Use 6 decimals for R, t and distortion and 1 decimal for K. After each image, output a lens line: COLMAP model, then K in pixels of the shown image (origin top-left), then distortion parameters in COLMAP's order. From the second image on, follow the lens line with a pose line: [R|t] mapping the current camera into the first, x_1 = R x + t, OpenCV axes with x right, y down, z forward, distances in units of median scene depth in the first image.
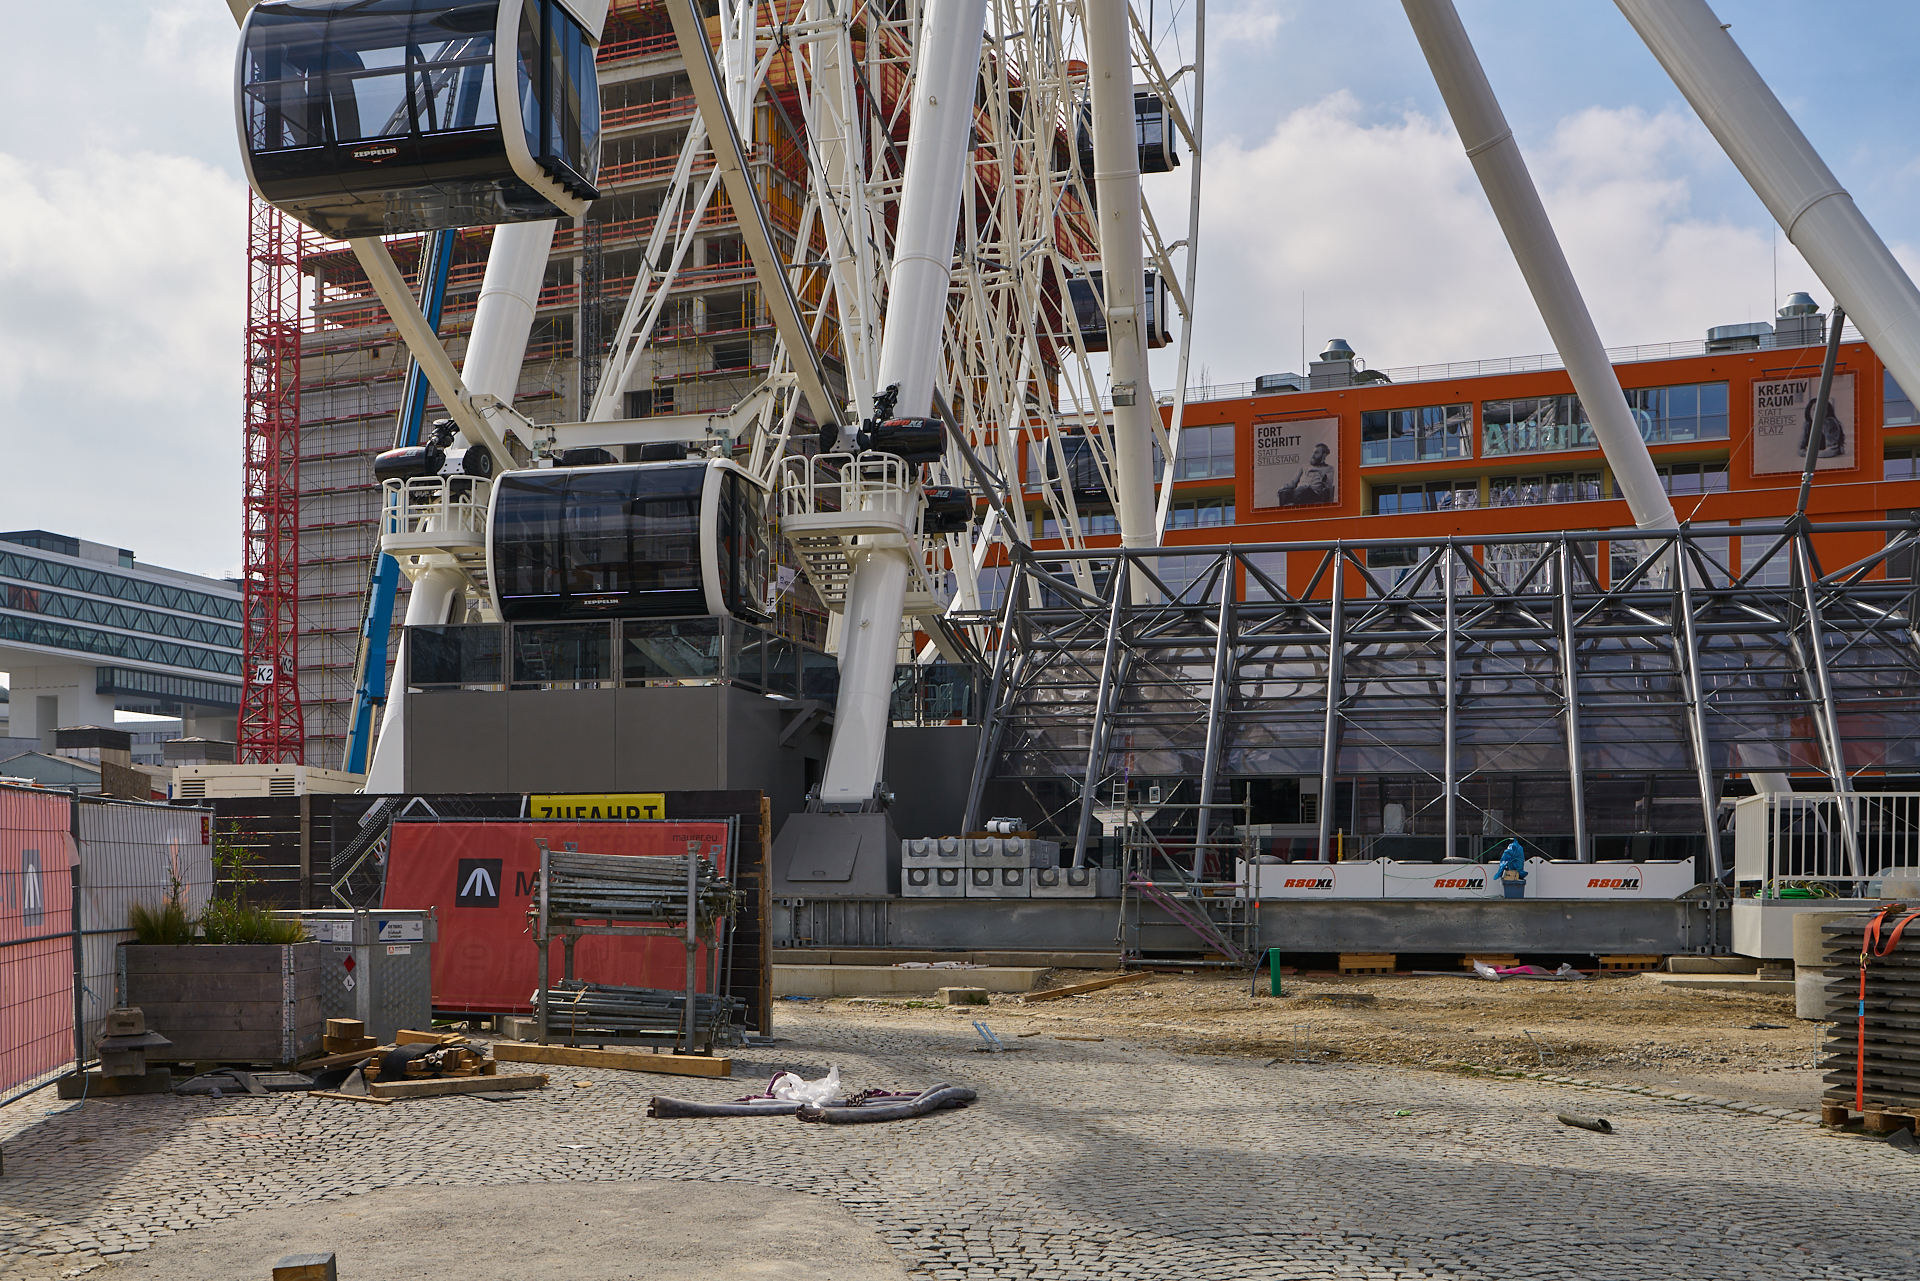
lens RADIAL K [[1956.0, 0, 962.5], [0, 1956.0, 905.1], [0, 0, 1]] dist [-0.044307, 0.040252]
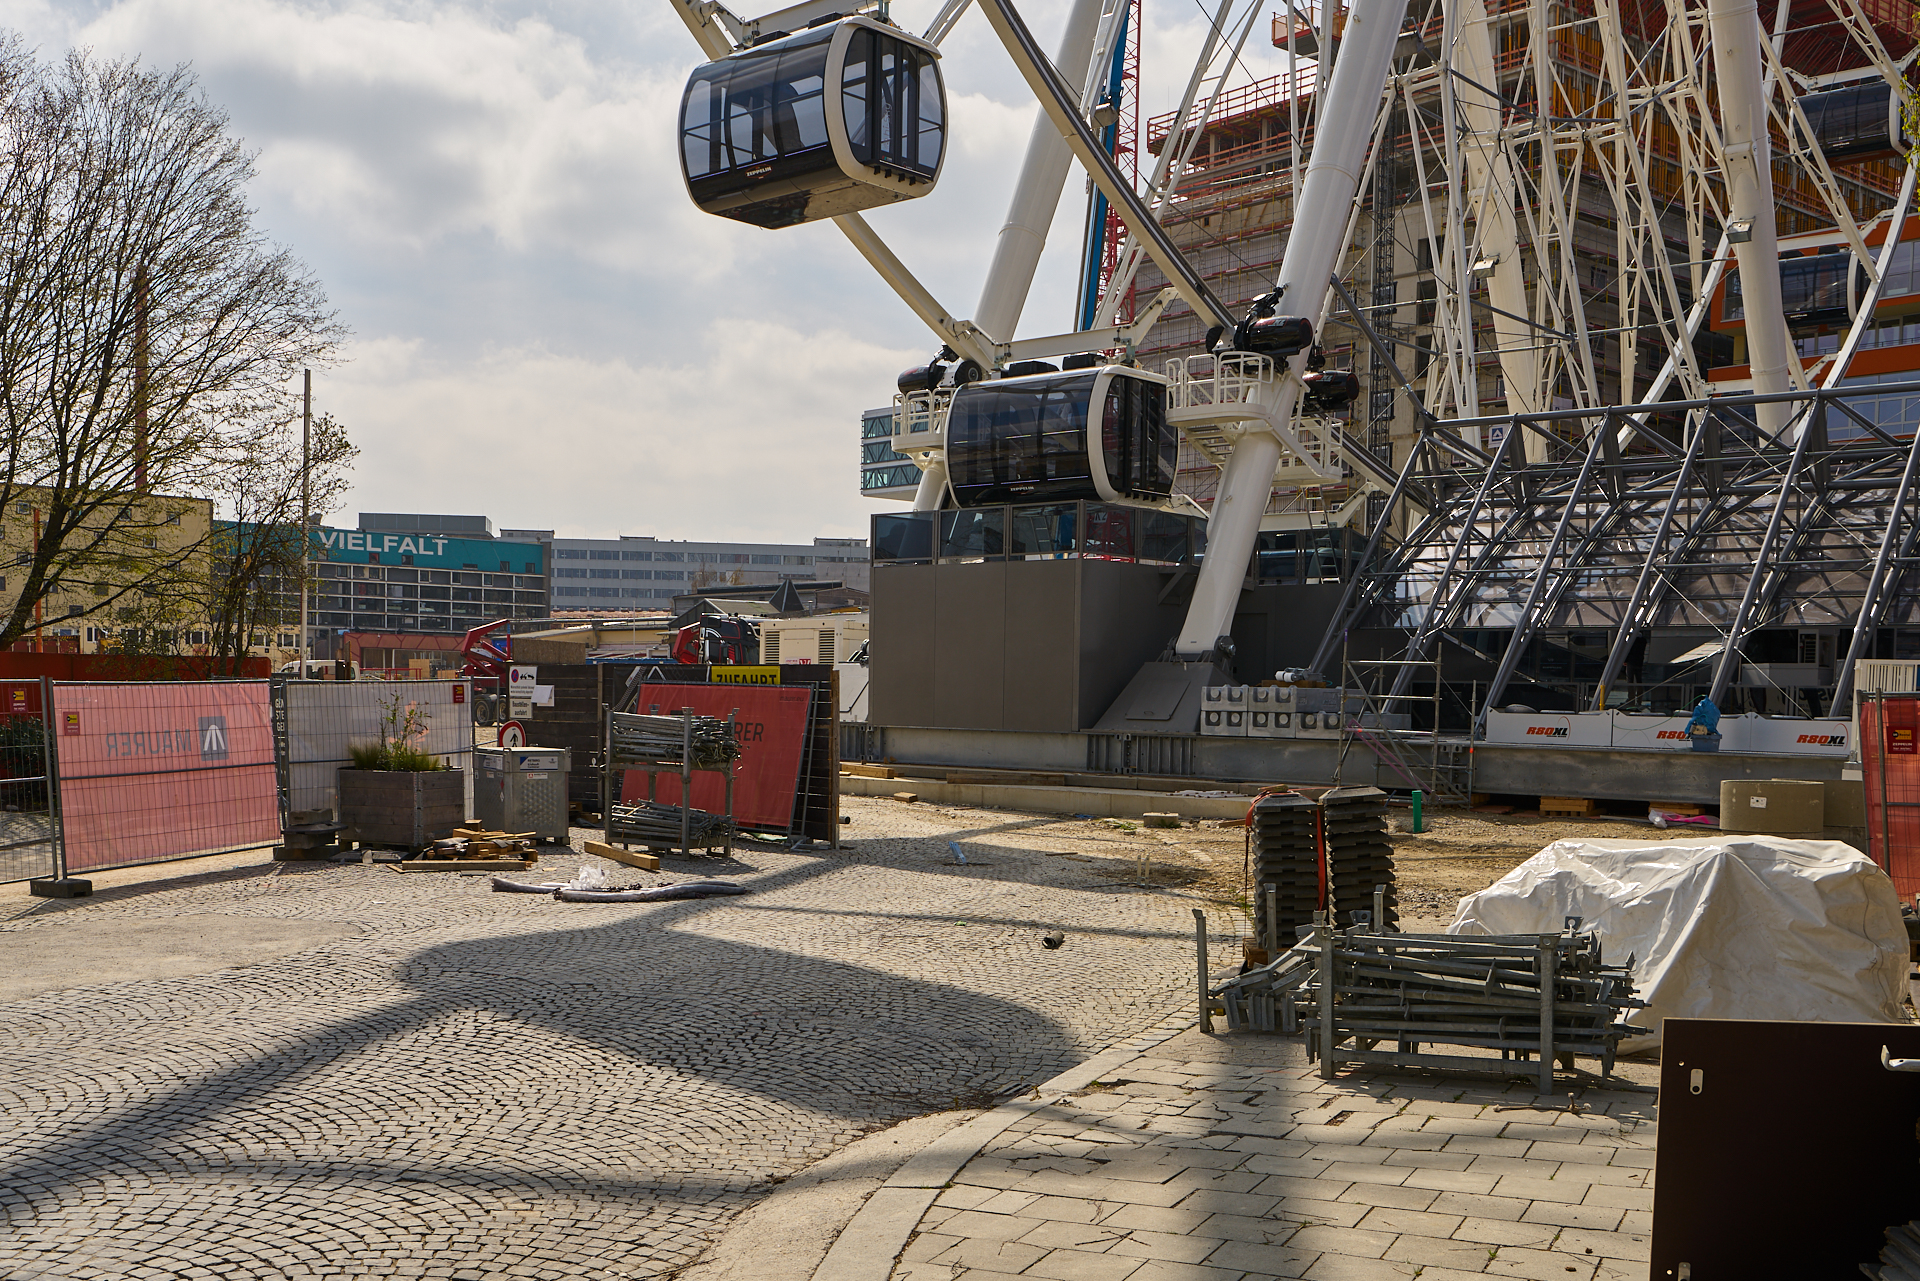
lens RADIAL K [[1826.7, 0, 972.1], [0, 1826.7, 814.2], [0, 0, 1]] dist [-0.055434, 0.087037]
pose [[0.893550, 0.042162, -0.446979, 0.314591], [-0.017218, 0.998066, 0.059724, -0.018202], [0.448633, -0.045671, 0.892548, -0.054664]]
